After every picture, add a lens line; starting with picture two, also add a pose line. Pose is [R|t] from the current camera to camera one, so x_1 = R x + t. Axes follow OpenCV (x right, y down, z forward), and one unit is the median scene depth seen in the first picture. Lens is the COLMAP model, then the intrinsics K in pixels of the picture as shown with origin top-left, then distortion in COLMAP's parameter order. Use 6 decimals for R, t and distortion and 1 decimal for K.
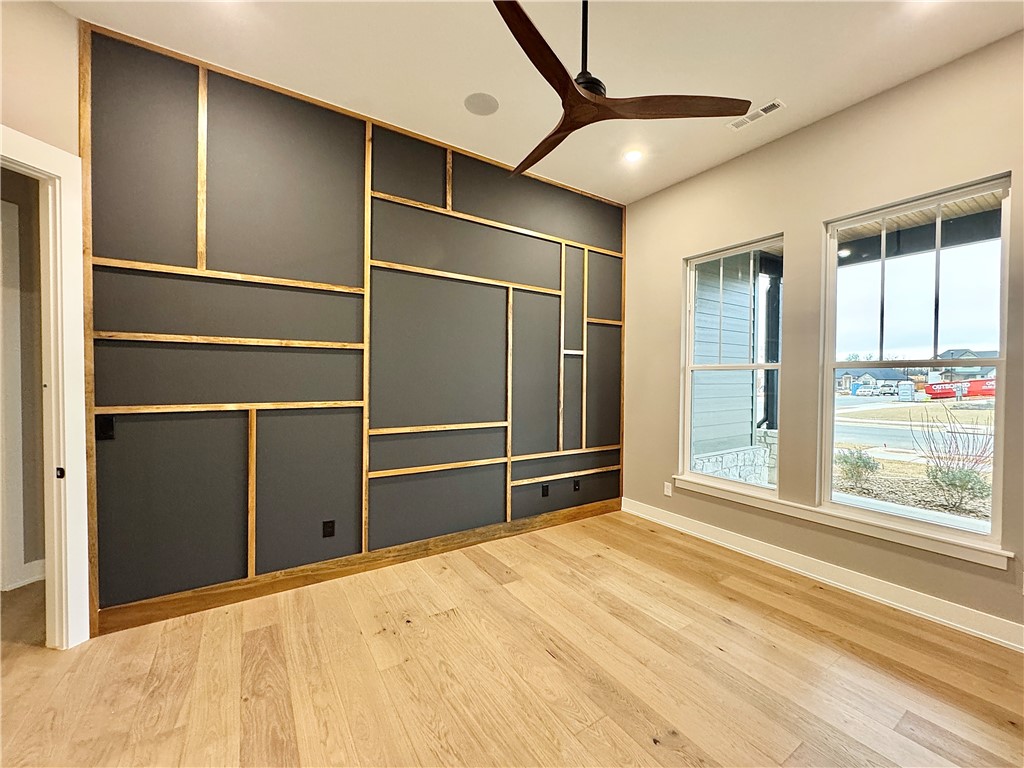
lens RADIAL K [[407.3, 0, 511.7], [0, 407.3, 385.0], [0, 0, 1]] dist [-0.004637, 0.000132]
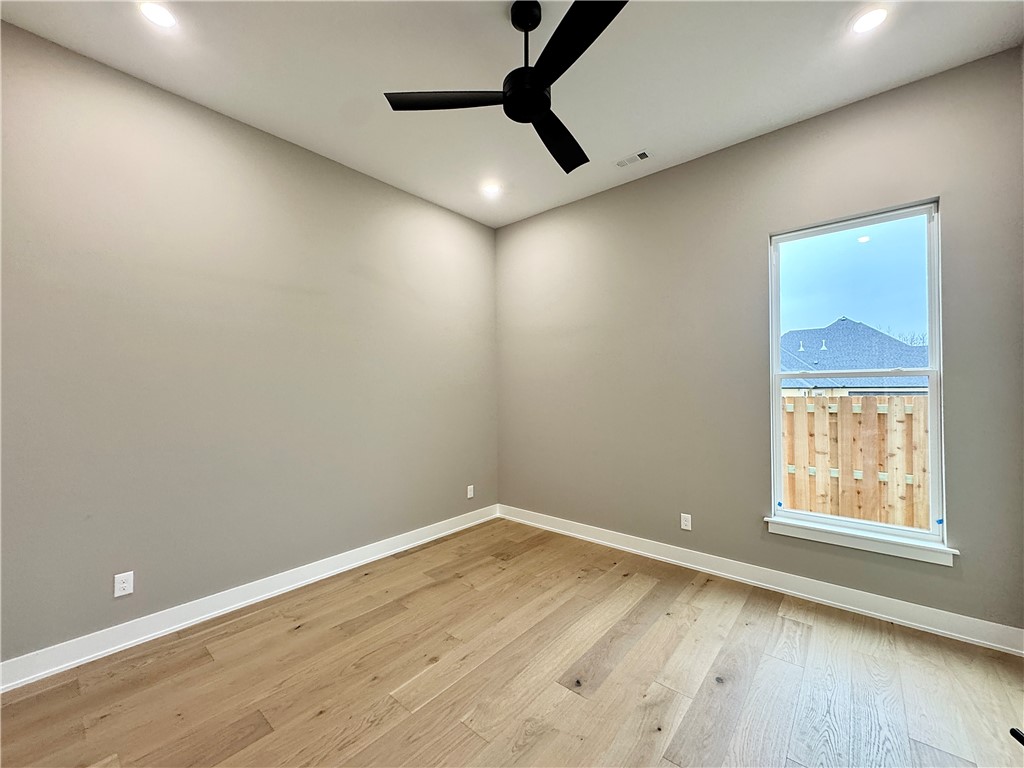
lens RADIAL K [[407.3, 0, 511.7], [0, 407.3, 385.0], [0, 0, 1]] dist [-0.004637, 0.000132]
pose [[0.960065, -0.004340, 0.279744, -0.185664], [0.012465, 0.999550, -0.027274, -0.005462], [-0.279500, 0.029672, 0.959687, 0.289252]]
